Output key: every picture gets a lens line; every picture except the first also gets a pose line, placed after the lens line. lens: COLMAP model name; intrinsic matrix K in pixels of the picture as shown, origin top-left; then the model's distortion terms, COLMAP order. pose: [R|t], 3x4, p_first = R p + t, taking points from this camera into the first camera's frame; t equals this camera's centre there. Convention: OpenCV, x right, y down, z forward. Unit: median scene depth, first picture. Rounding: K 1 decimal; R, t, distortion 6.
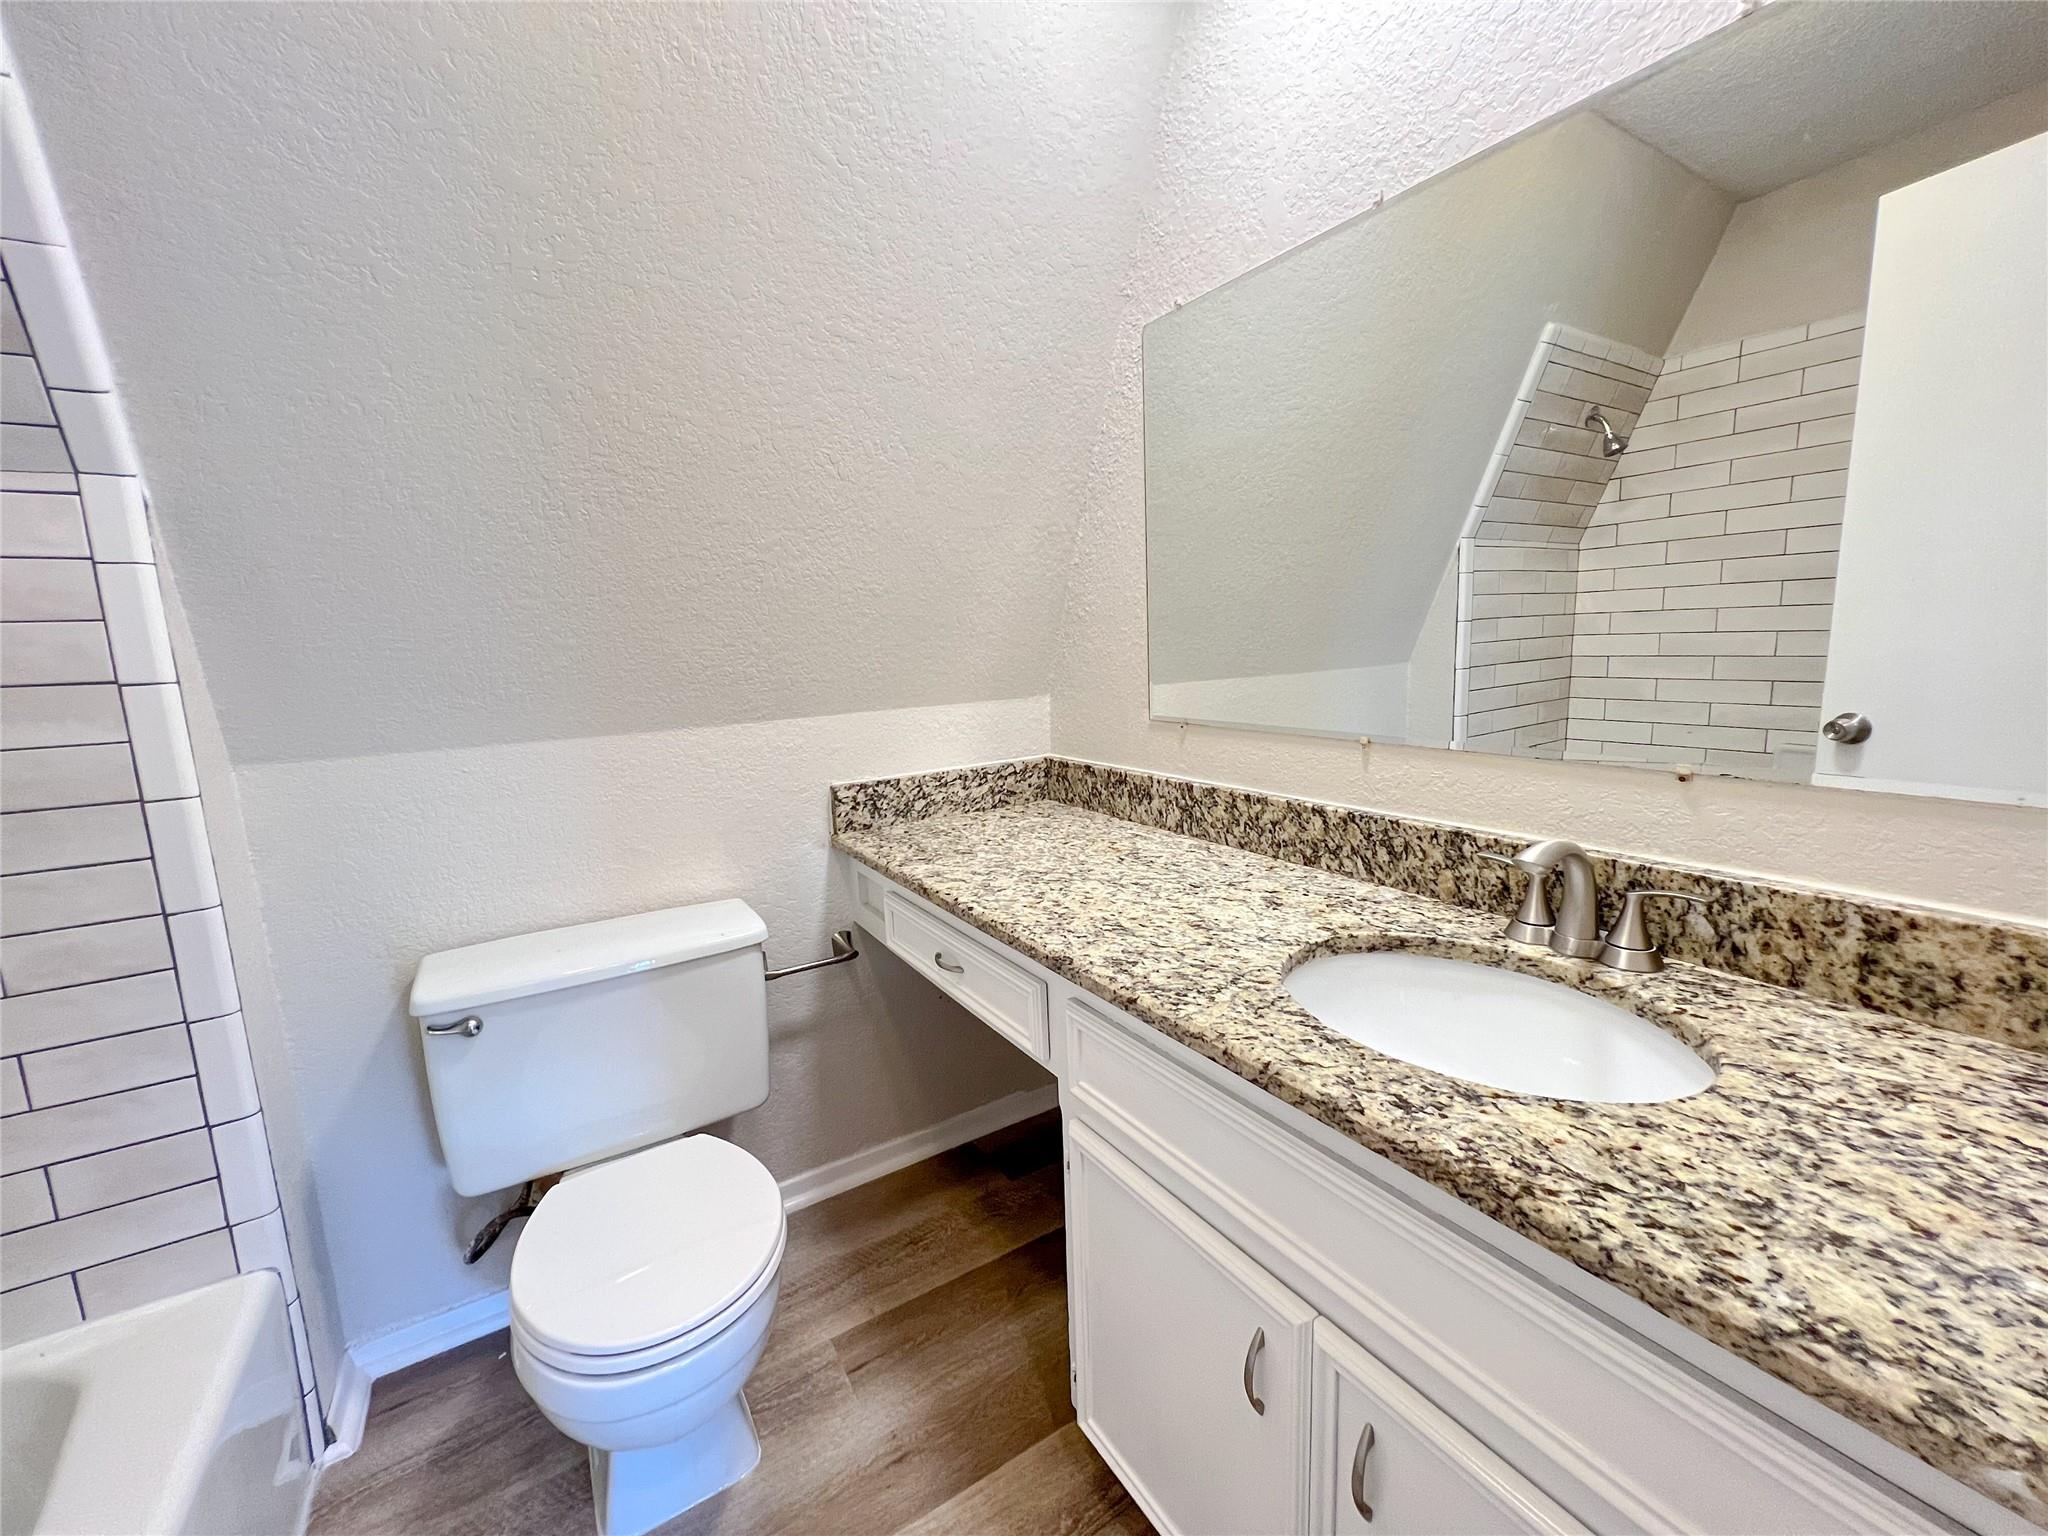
lens RADIAL K [[817.4, 0, 1021.4], [0, 817.4, 763.6], [0, 0, 1]] dist [-0.002475, -0.000039]
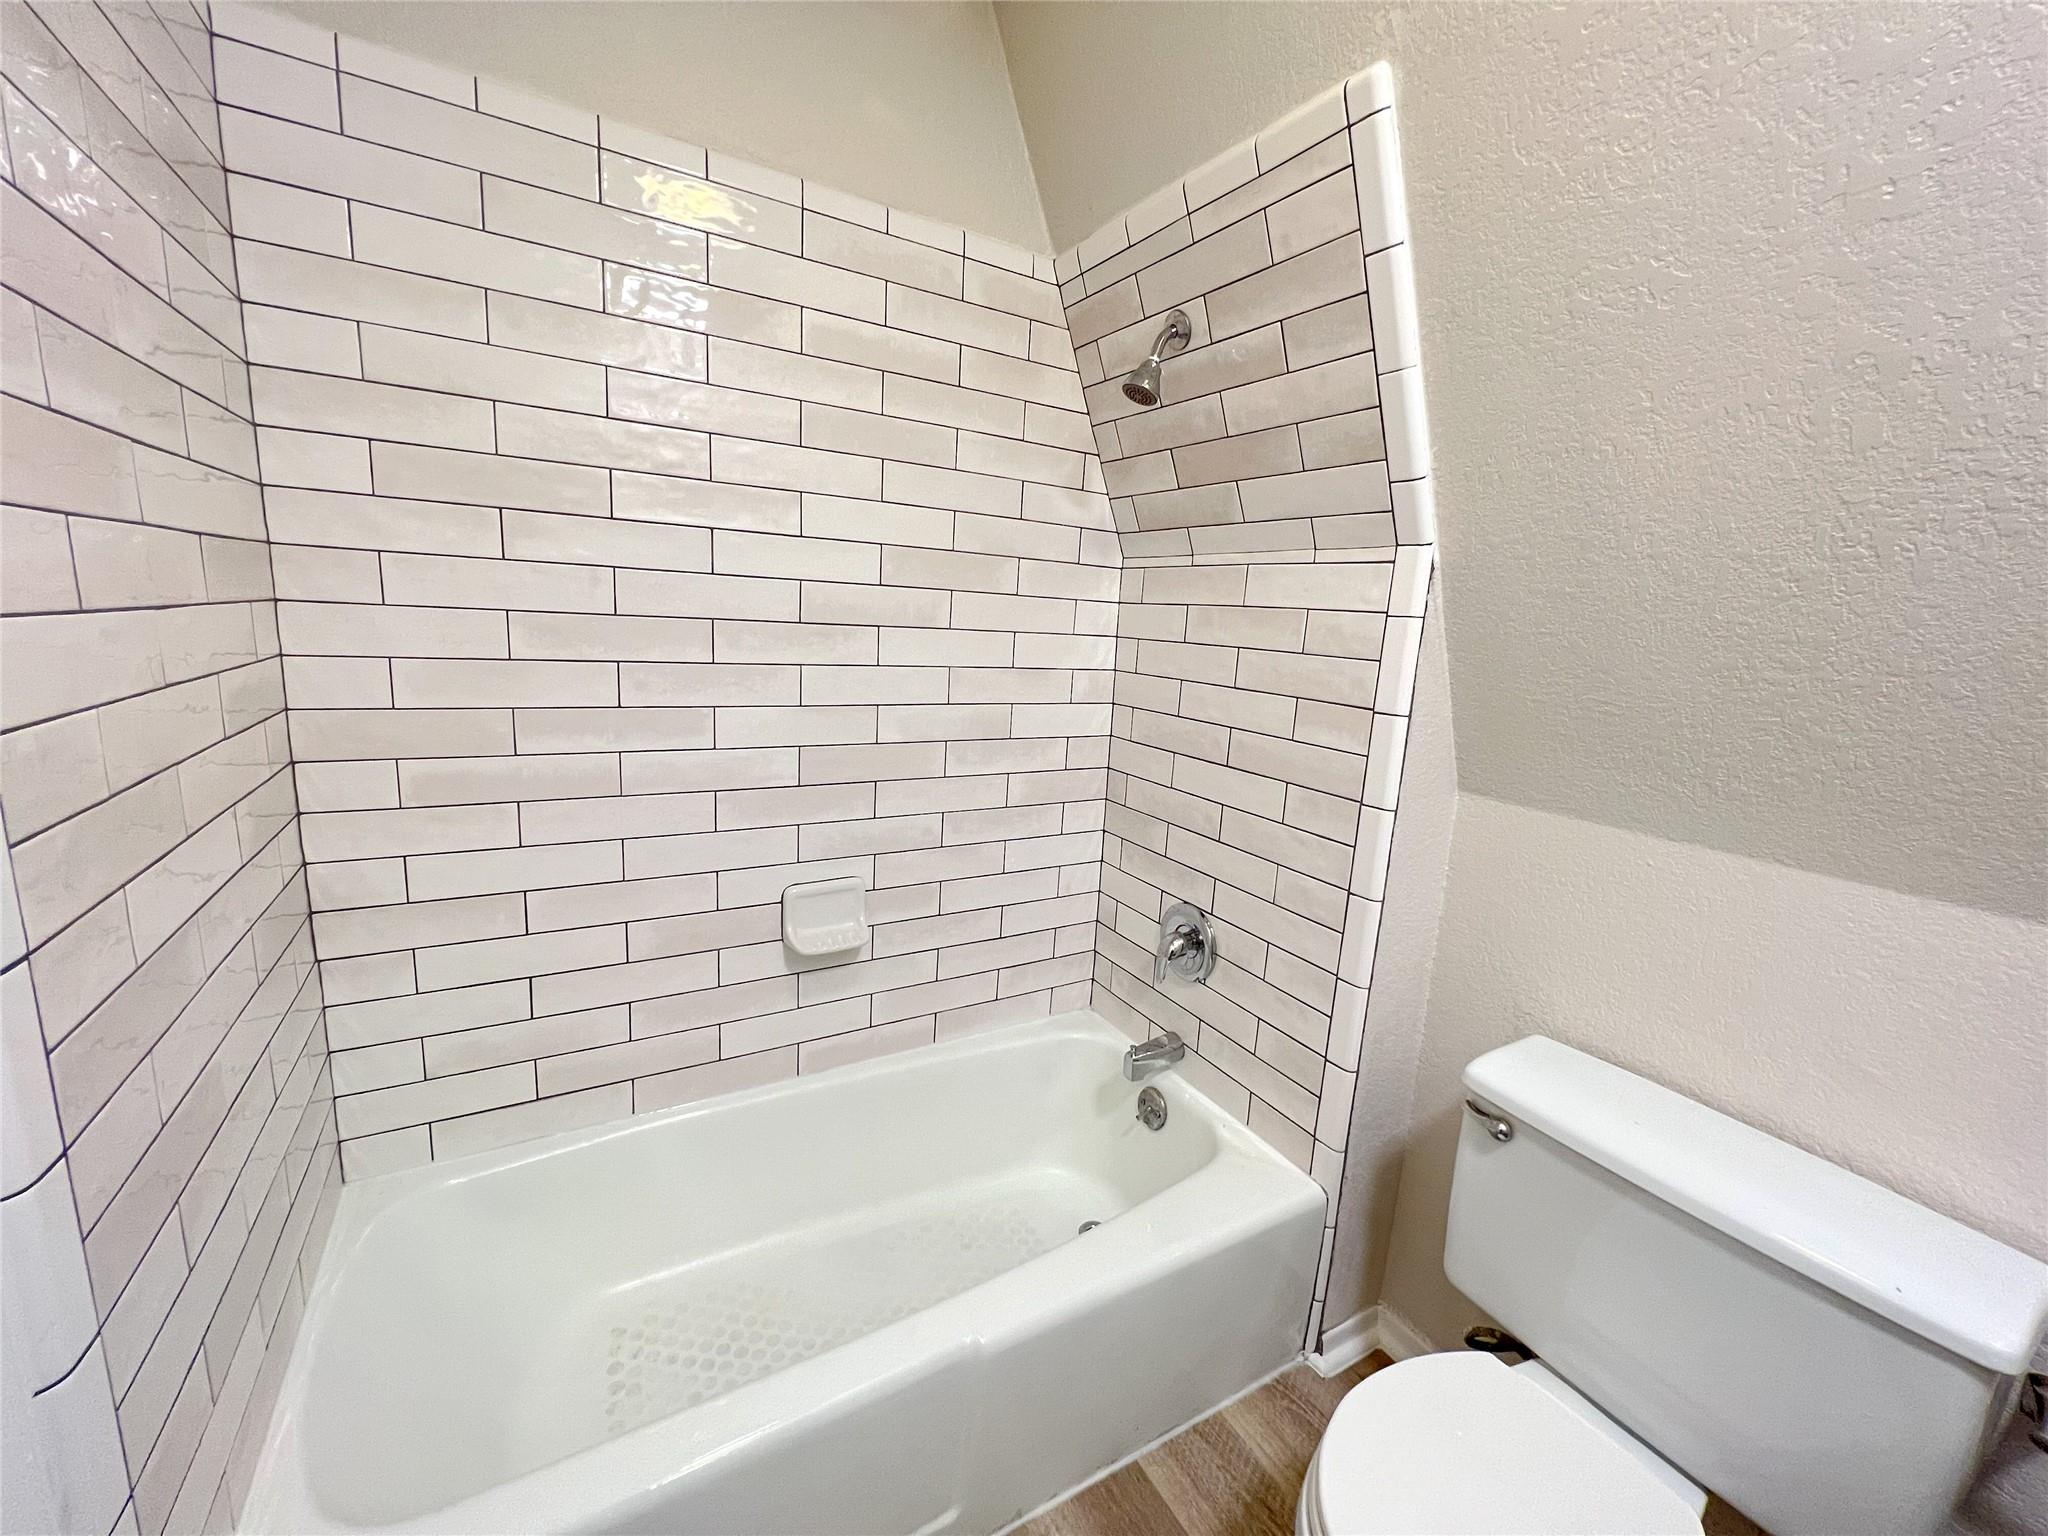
lens RADIAL K [[818.4, 0, 1021.0], [0, 818.4, 764.6], [0, 0, 1]] dist [-0.002004, -0.000184]
pose [[-0.026402, 0.220821, -0.974957, 0.129347], [-0.207766, 0.952787, 0.221426, -0.148290], [0.977822, 0.208409, 0.020724, 0.363481]]
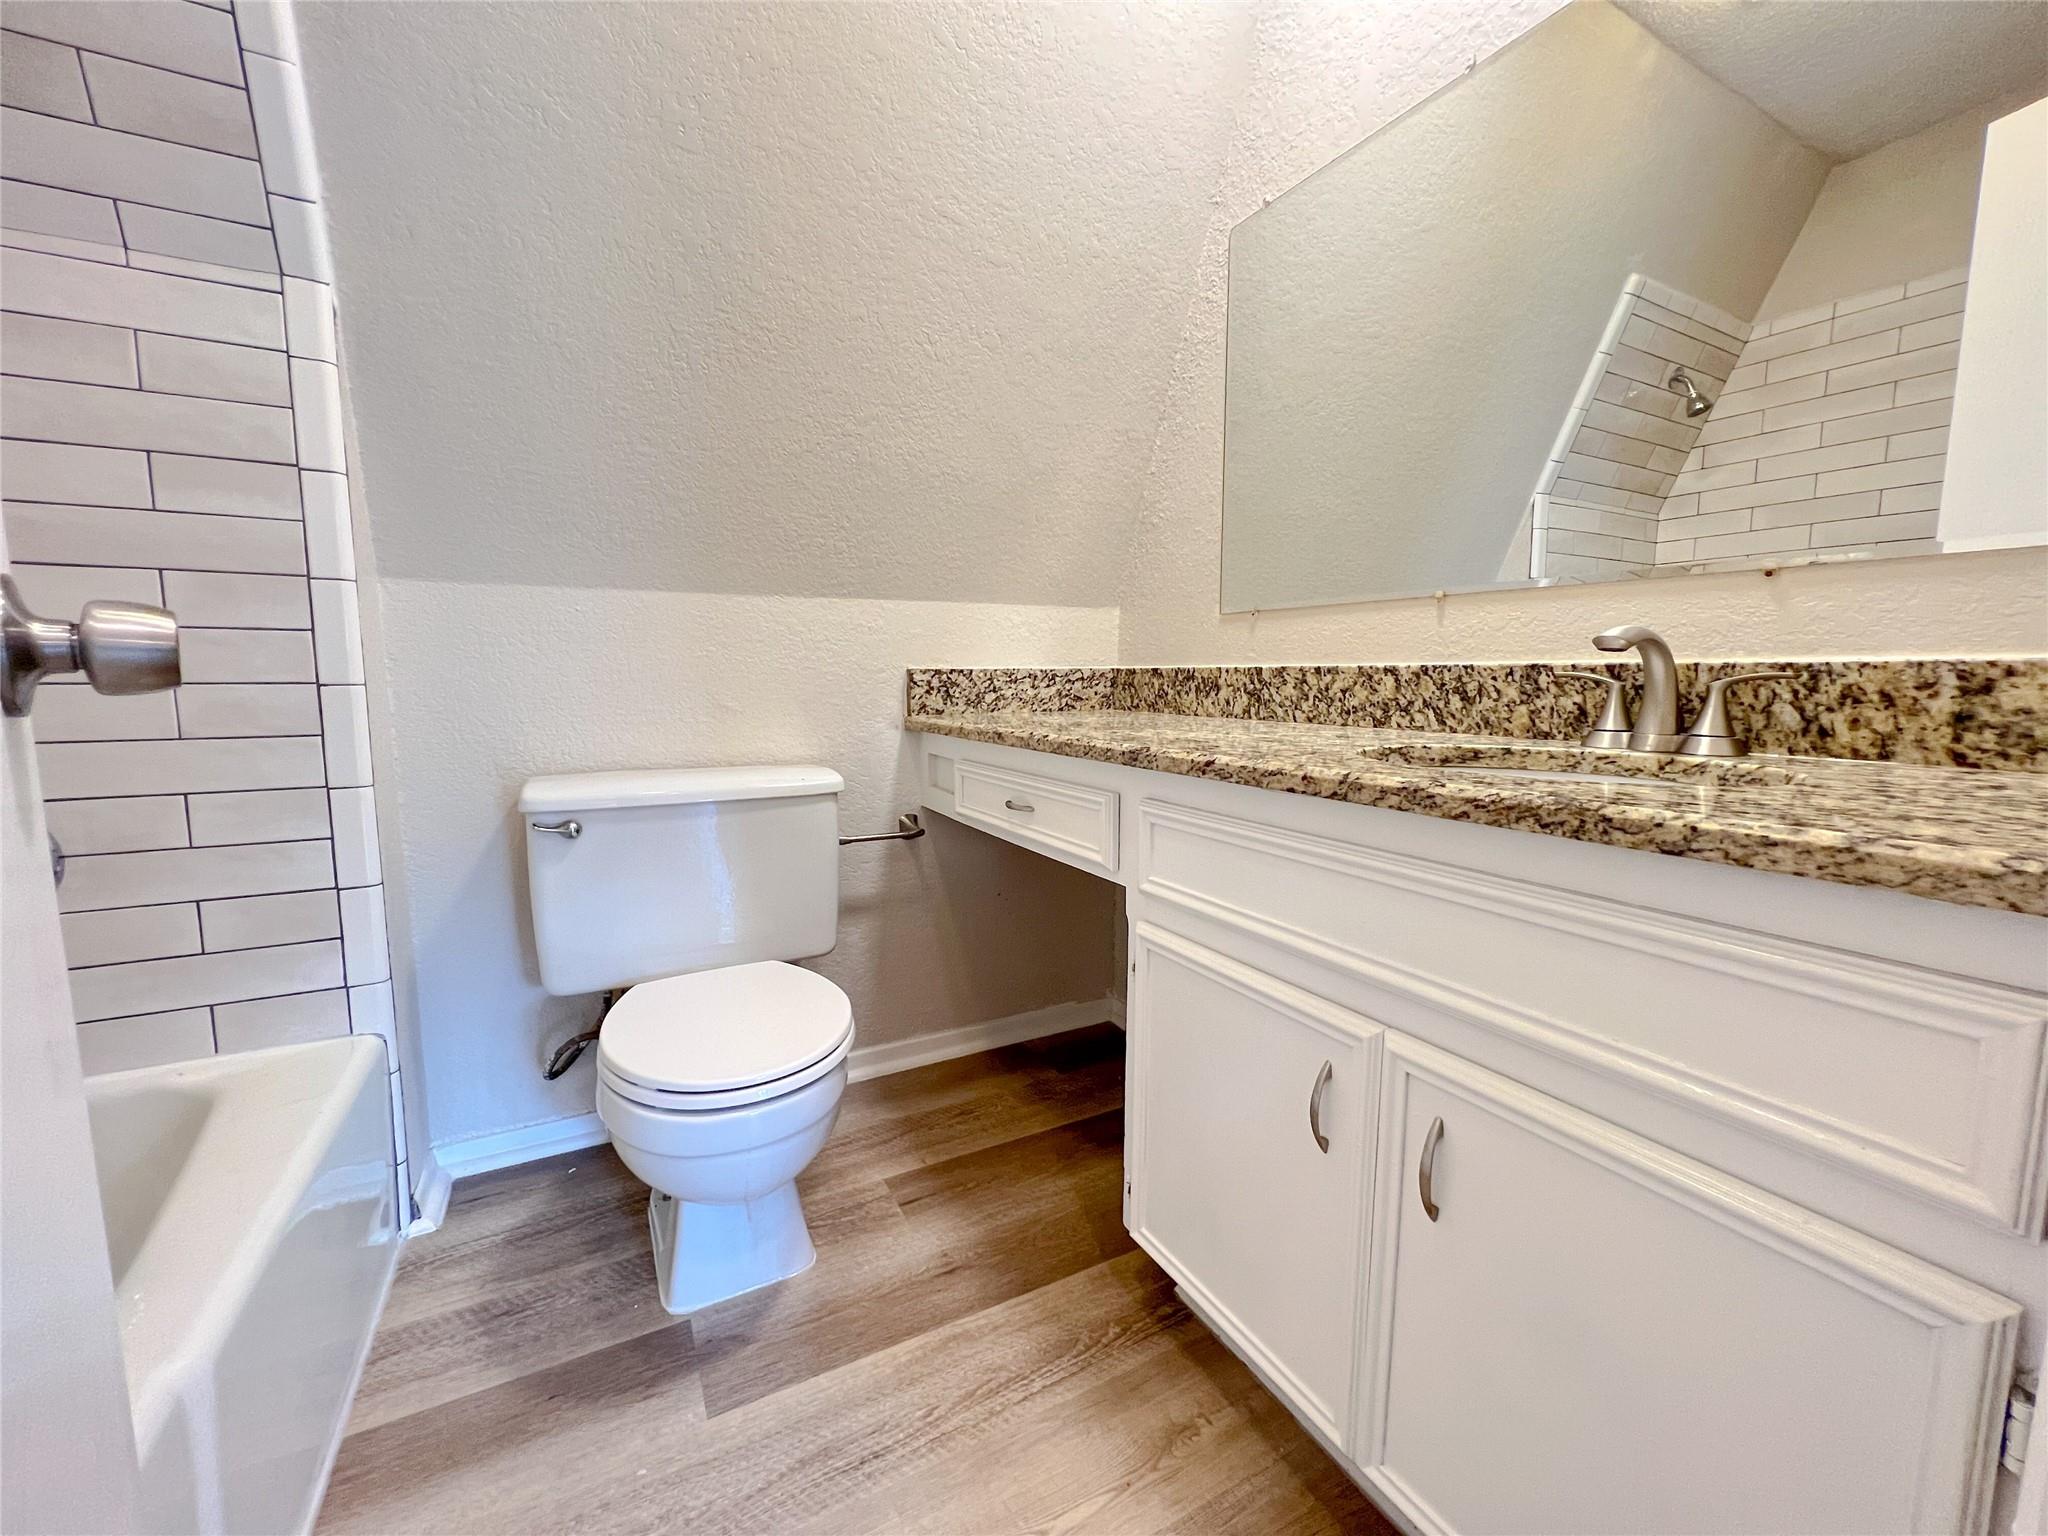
lens RADIAL K [[818.4, 0, 1021.0], [0, 818.4, 764.6], [0, 0, 1]] dist [-0.002004, -0.000184]
pose [[0.997220, 0.047627, -0.057303, -0.031069], [-0.049741, 0.998111, -0.036055, 0.239081], [0.055477, 0.038805, 0.997706, -0.035690]]
